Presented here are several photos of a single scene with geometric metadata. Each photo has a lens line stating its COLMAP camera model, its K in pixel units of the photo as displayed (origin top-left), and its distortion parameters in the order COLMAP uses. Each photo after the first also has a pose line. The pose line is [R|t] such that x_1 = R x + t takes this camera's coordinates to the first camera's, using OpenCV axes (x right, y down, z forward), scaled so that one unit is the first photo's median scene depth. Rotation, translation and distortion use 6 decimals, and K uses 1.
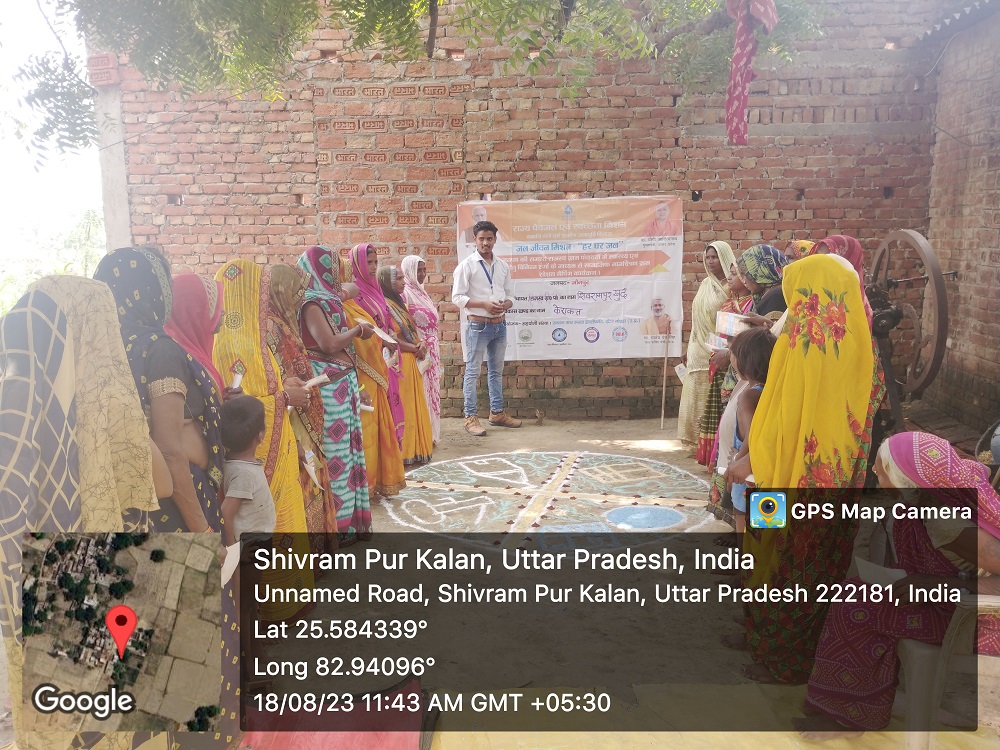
lens RADIAL K [[828.0, 0, 500.0], [0, 828.0, 375.0], [0, 0, 1]] dist [0.053190, -0.071814]
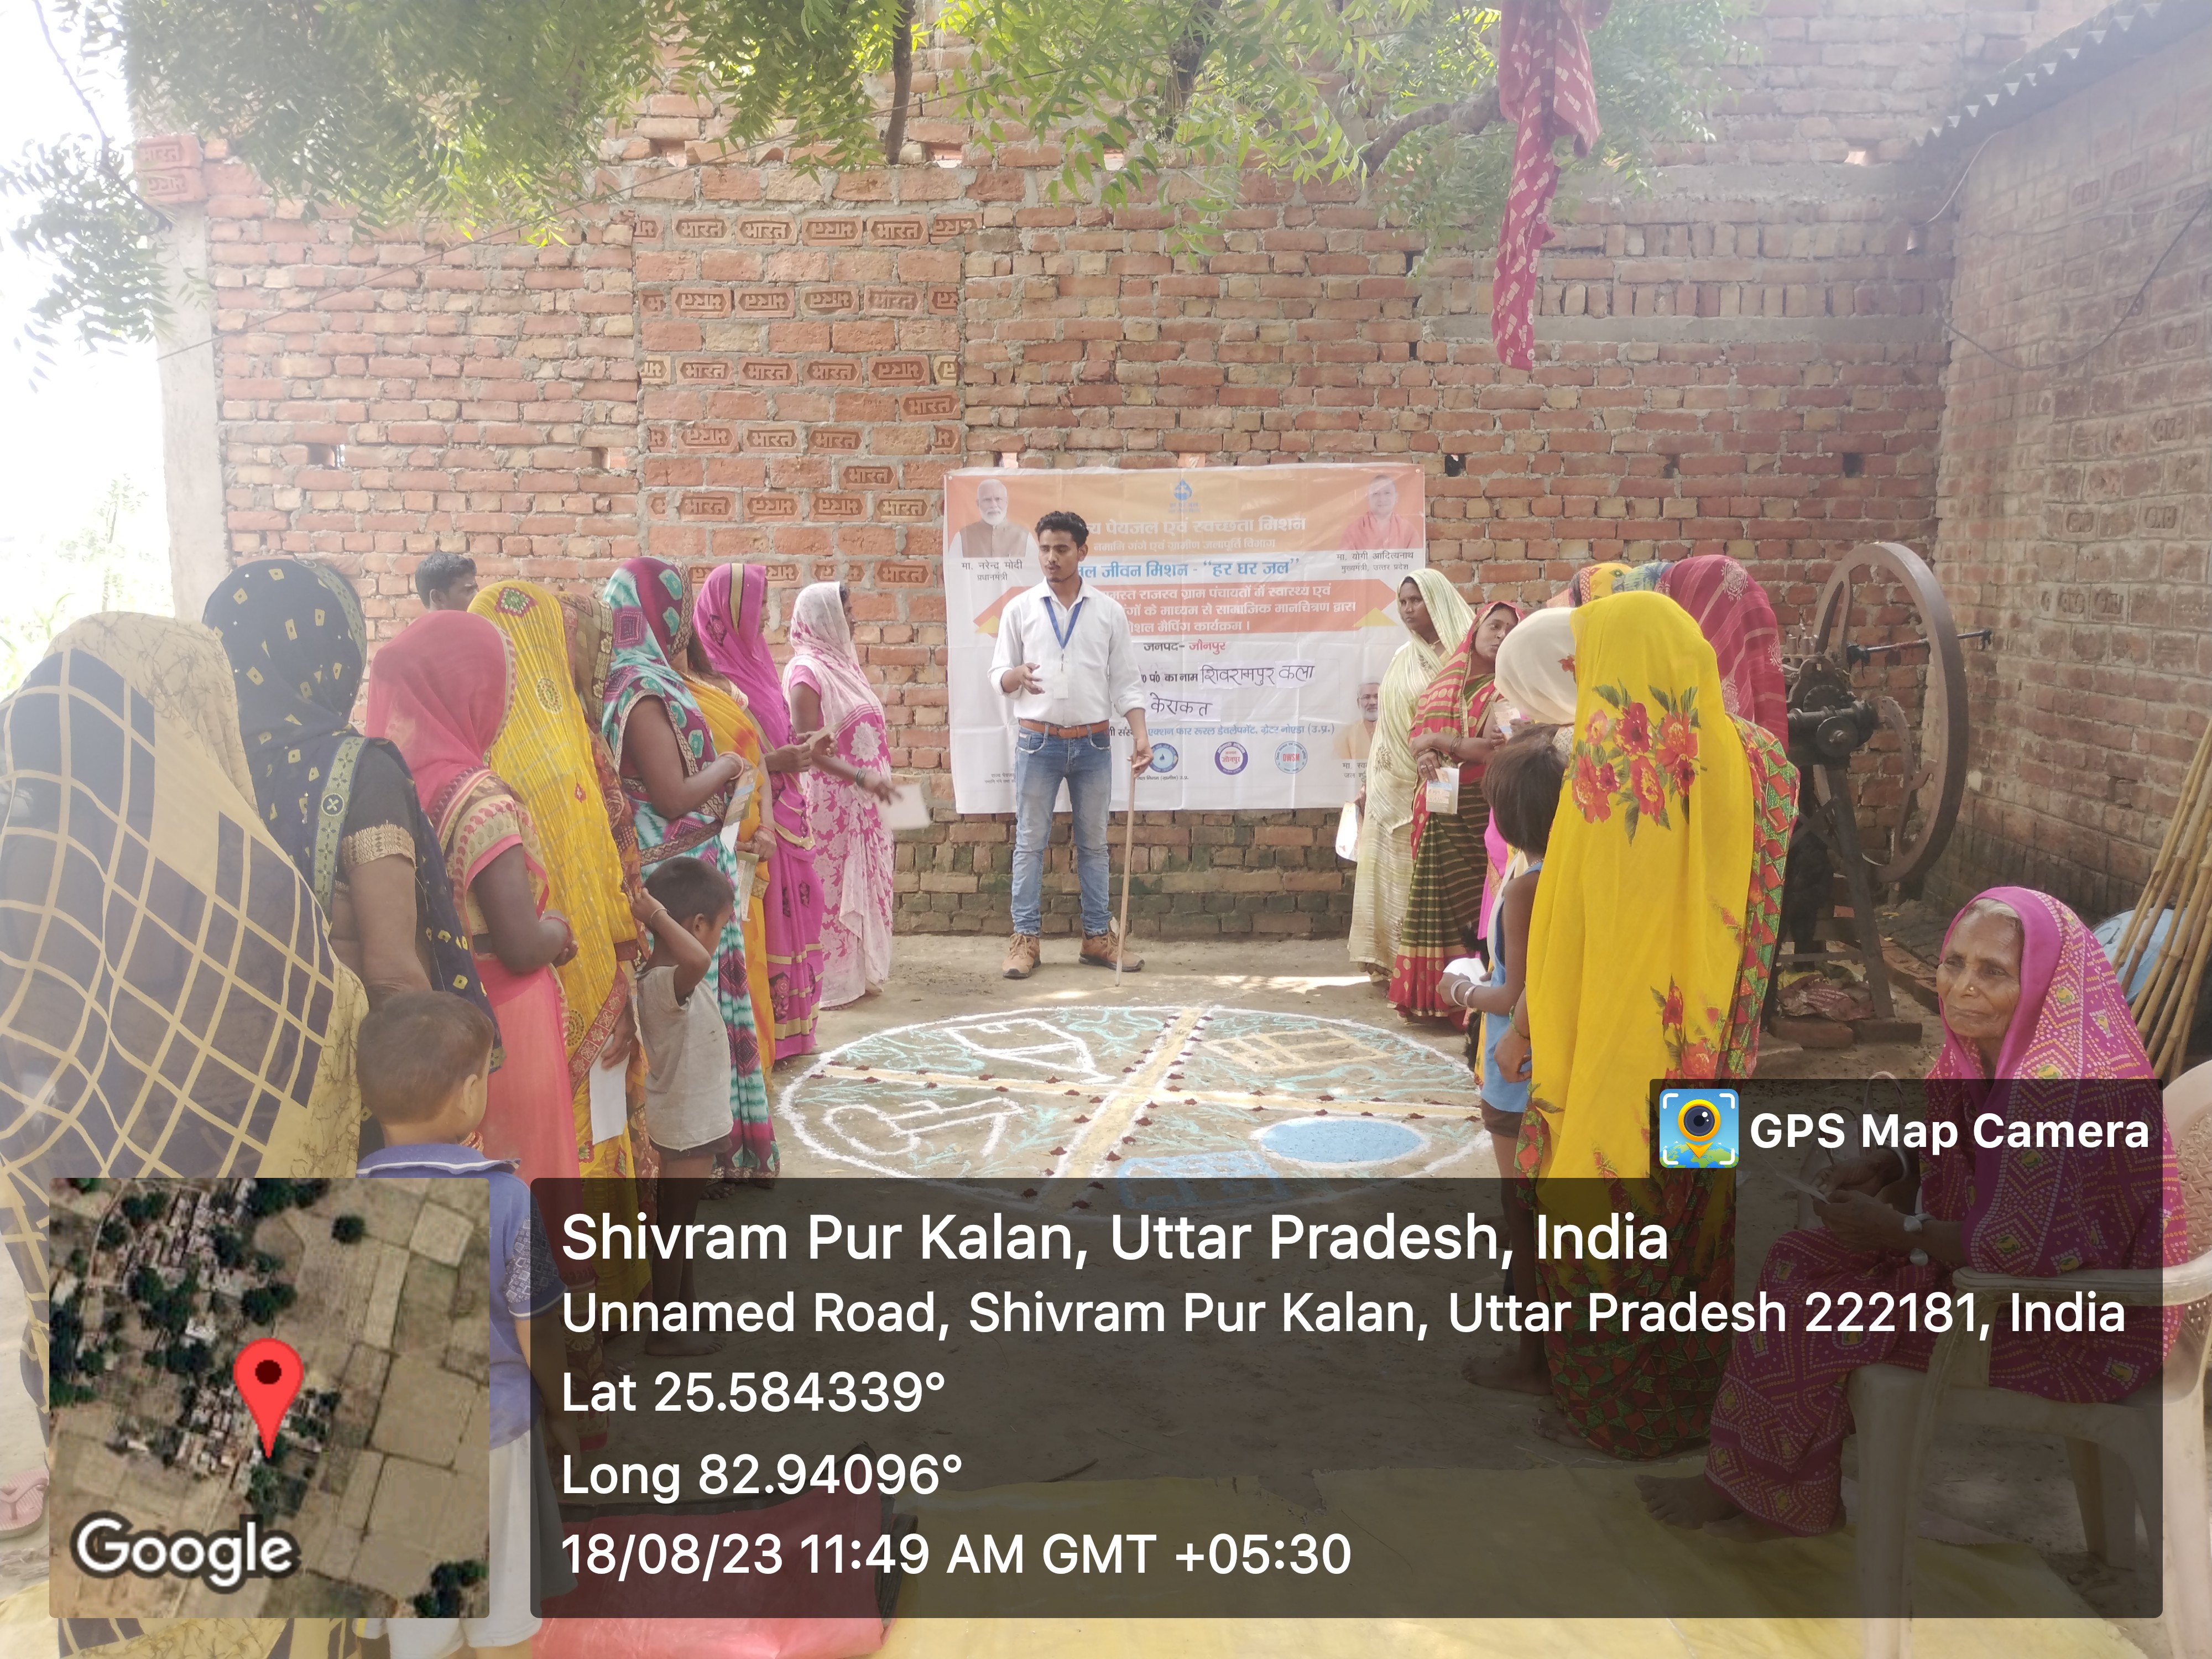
lens RADIAL K [[1831.6, 0, 1106.0], [0, 1831.6, 829.5], [0, 0, 1]] dist [0.053190, -0.071814]
pose [[0.999069, 0.006588, 0.042639, -0.003824], [-0.006070, 0.999906, -0.012257, 0.004994], [-0.042715, 0.011987, 0.999015, -0.029098]]
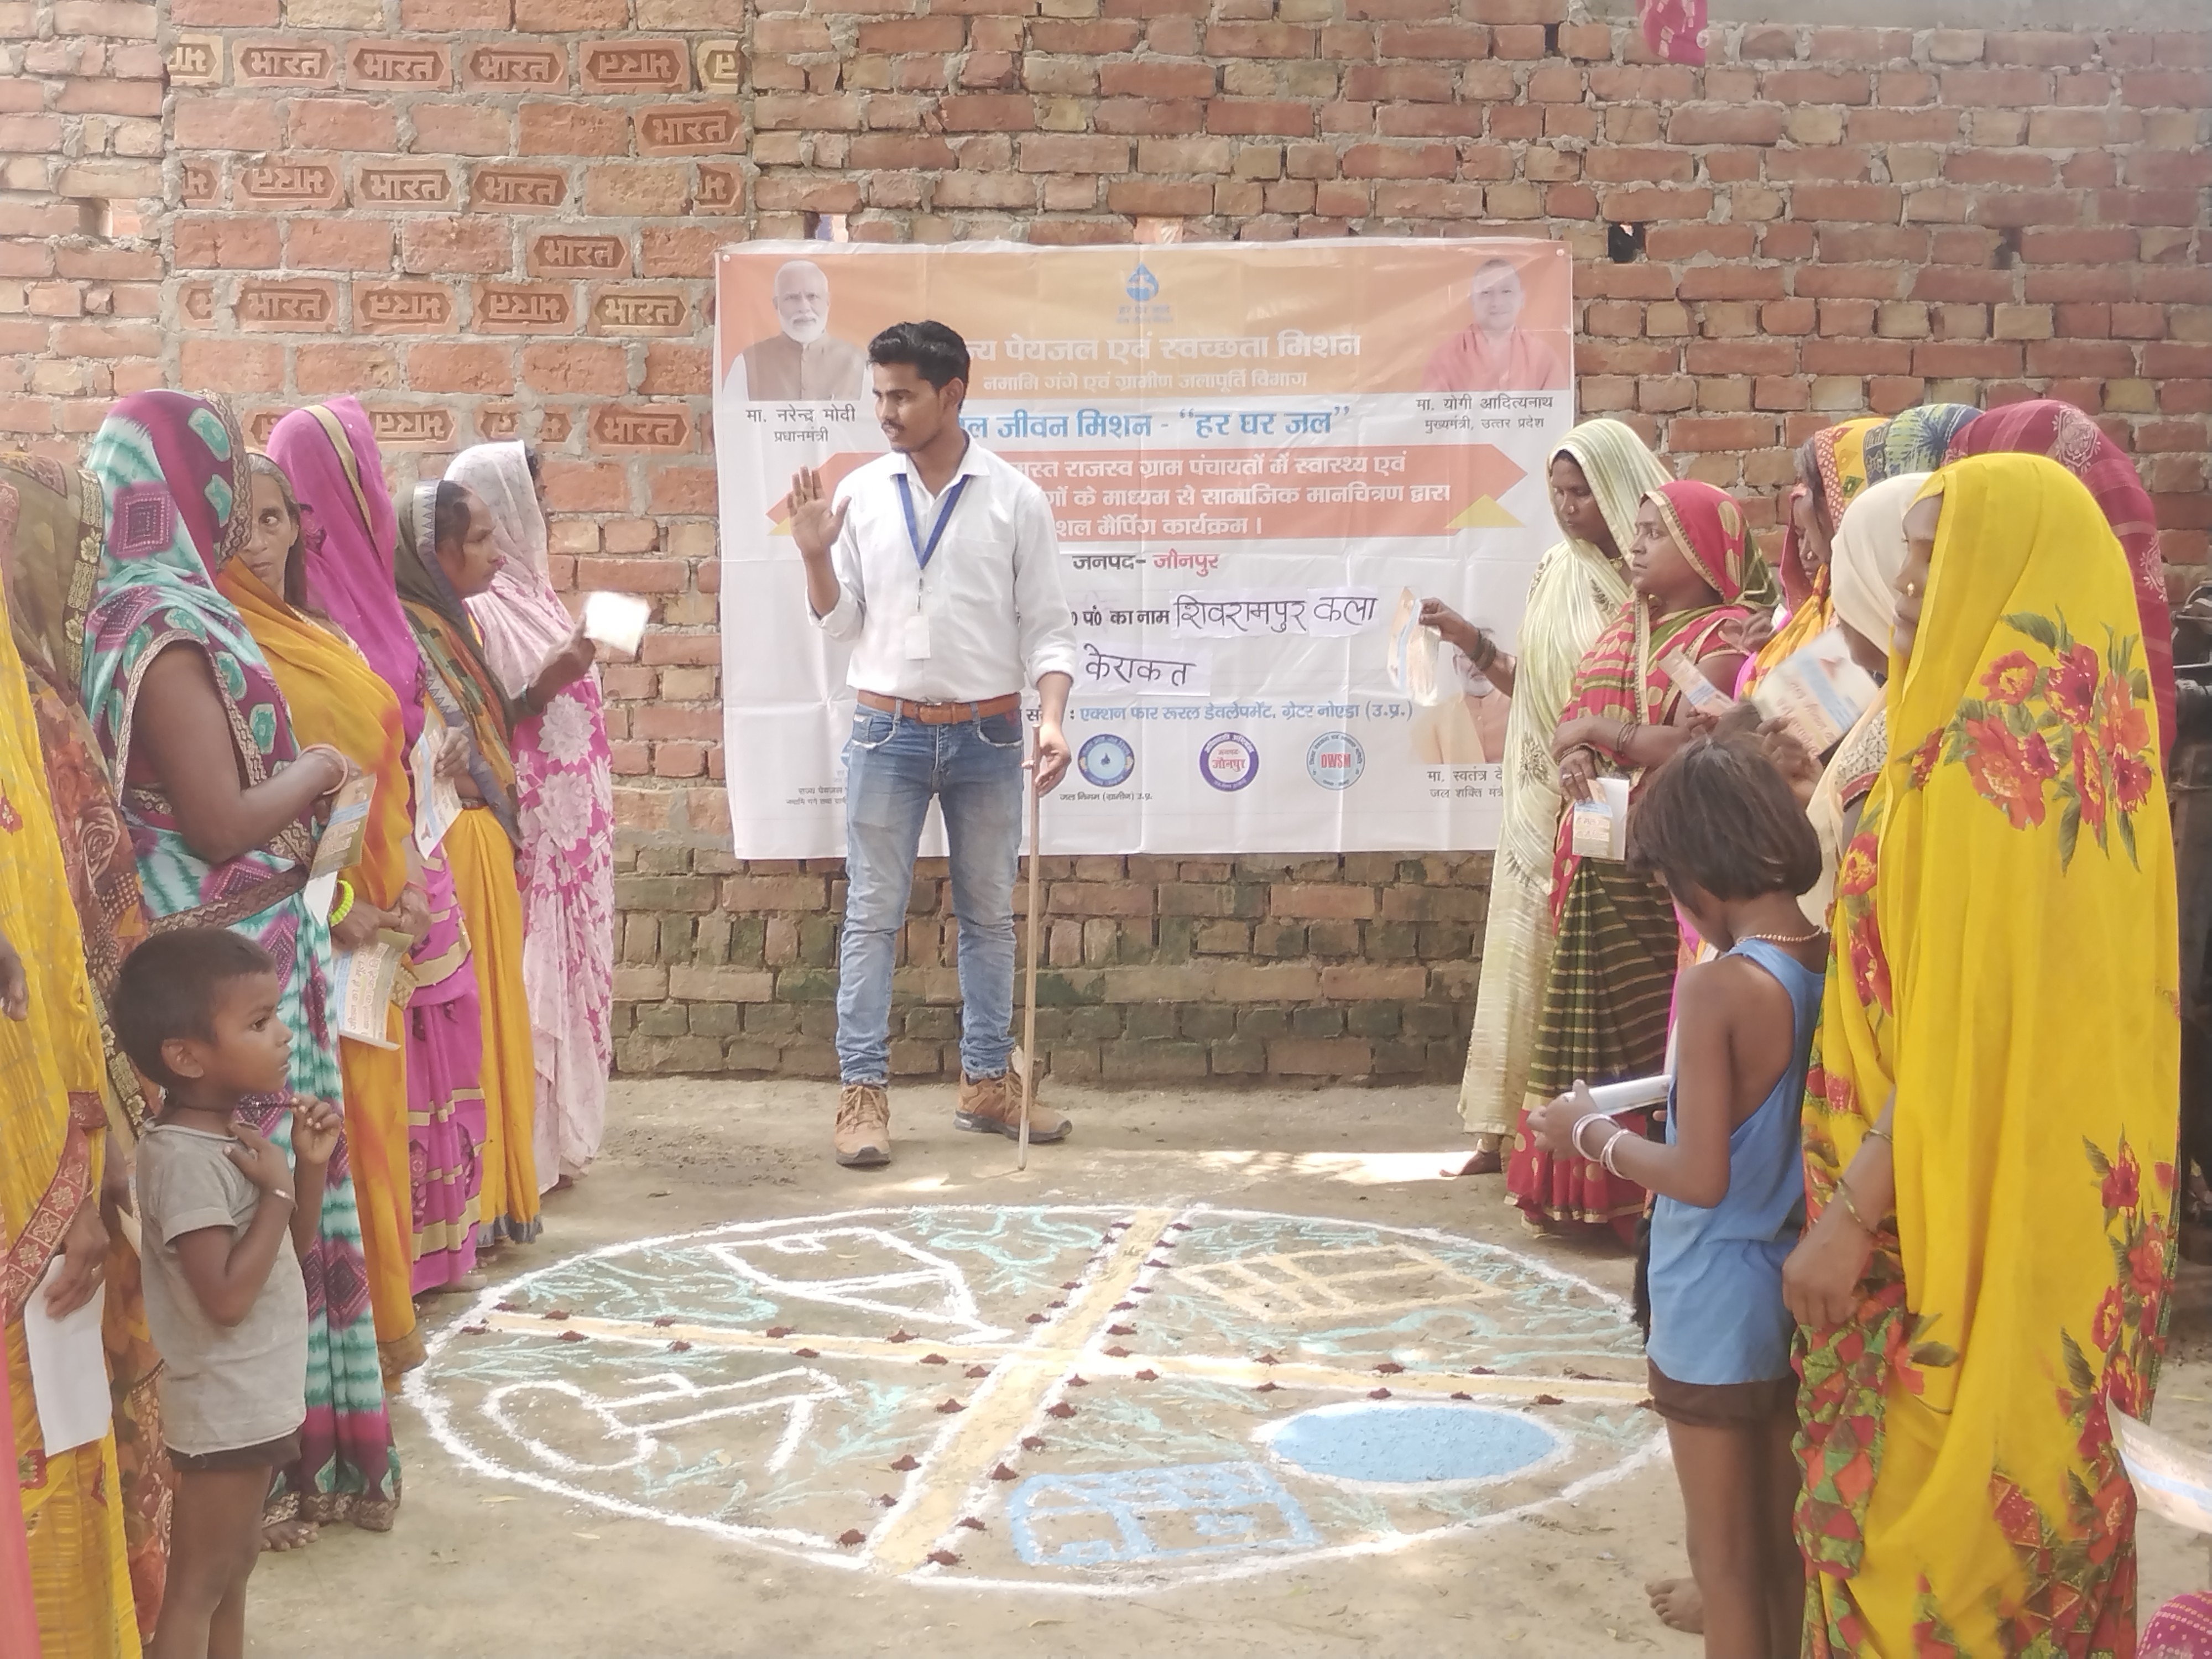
lens RADIAL K [[1831.6, 0, 1106.0], [0, 1831.6, 829.5], [0, 0, 1]] dist [0.053190, -0.071814]
pose [[0.995756, 0.009103, 0.091583, 0.019273], [-0.007658, 0.999841, -0.016119, -0.017453], [-0.091715, 0.015350, 0.995667, 0.429710]]
